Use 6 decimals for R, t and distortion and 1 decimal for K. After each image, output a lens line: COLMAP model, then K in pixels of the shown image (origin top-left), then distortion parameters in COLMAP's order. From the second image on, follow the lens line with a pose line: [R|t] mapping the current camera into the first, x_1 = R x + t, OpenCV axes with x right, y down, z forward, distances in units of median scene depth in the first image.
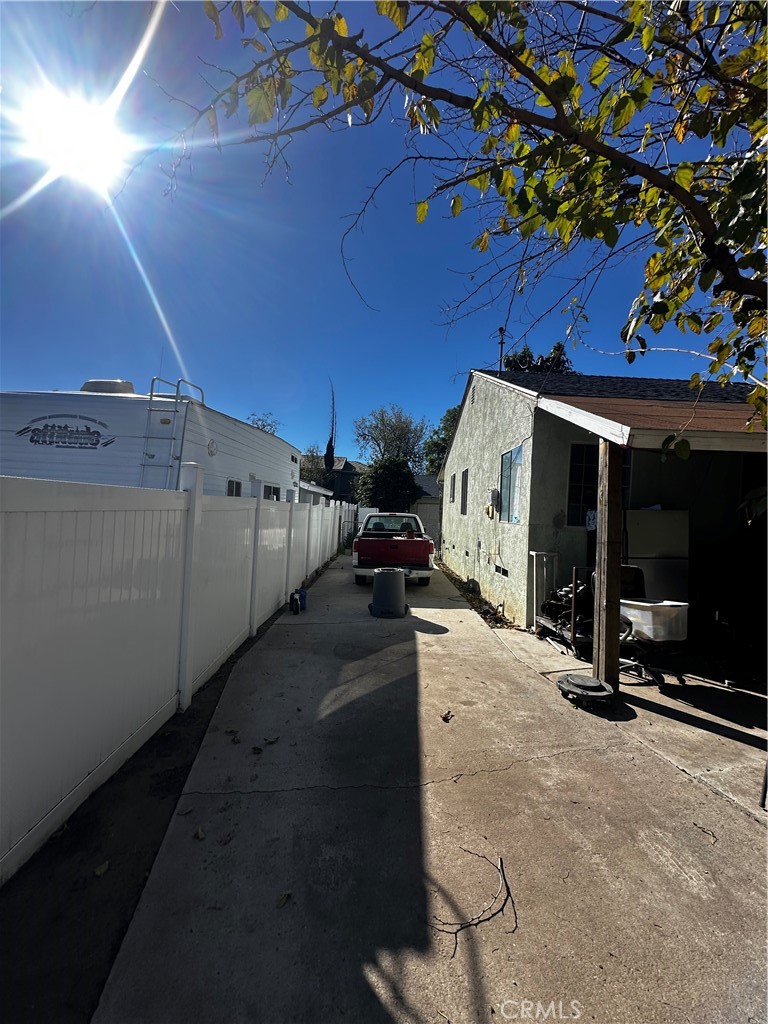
lens RADIAL K [[414.8, 0, 384.0], [0, 414.8, 512.0], [0, 0, 1]] dist [0.000914, 0.000280]
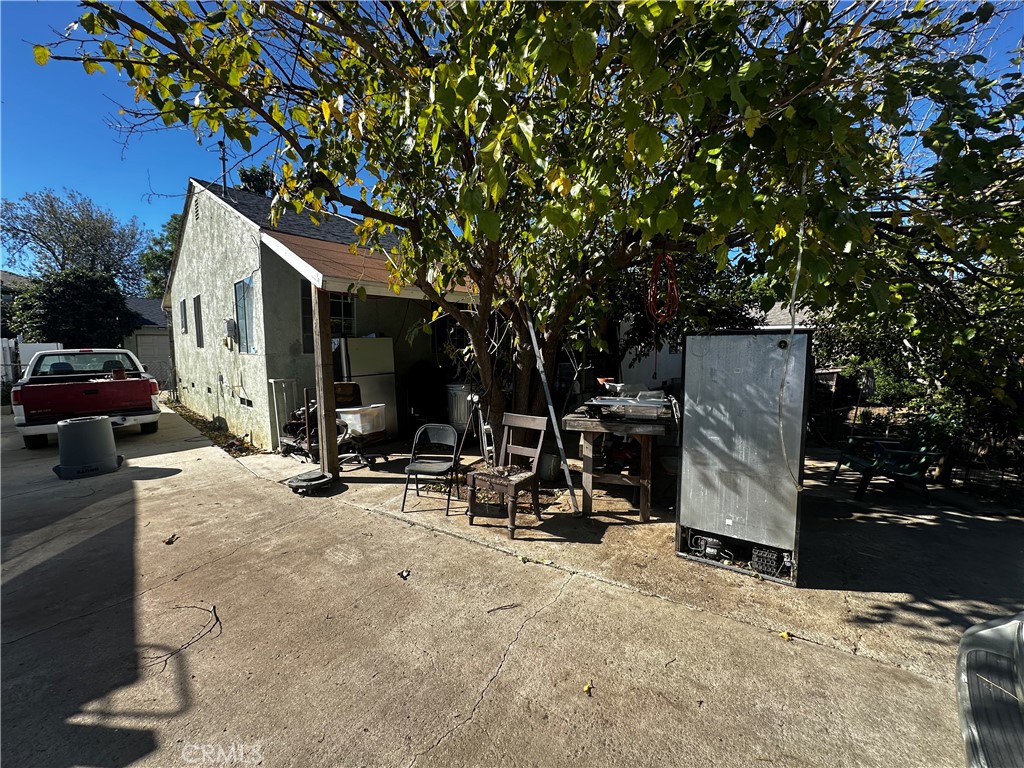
lens RADIAL K [[414.8, 0, 512.0], [0, 414.8, 384.0], [0, 0, 1]] dist [0.000914, 0.000280]
pose [[0.692929, -0.105764, 0.713206, 0.027097], [0.030636, 0.992608, 0.117432, 0.000769], [-0.720354, -0.059522, 0.691047, -0.218725]]
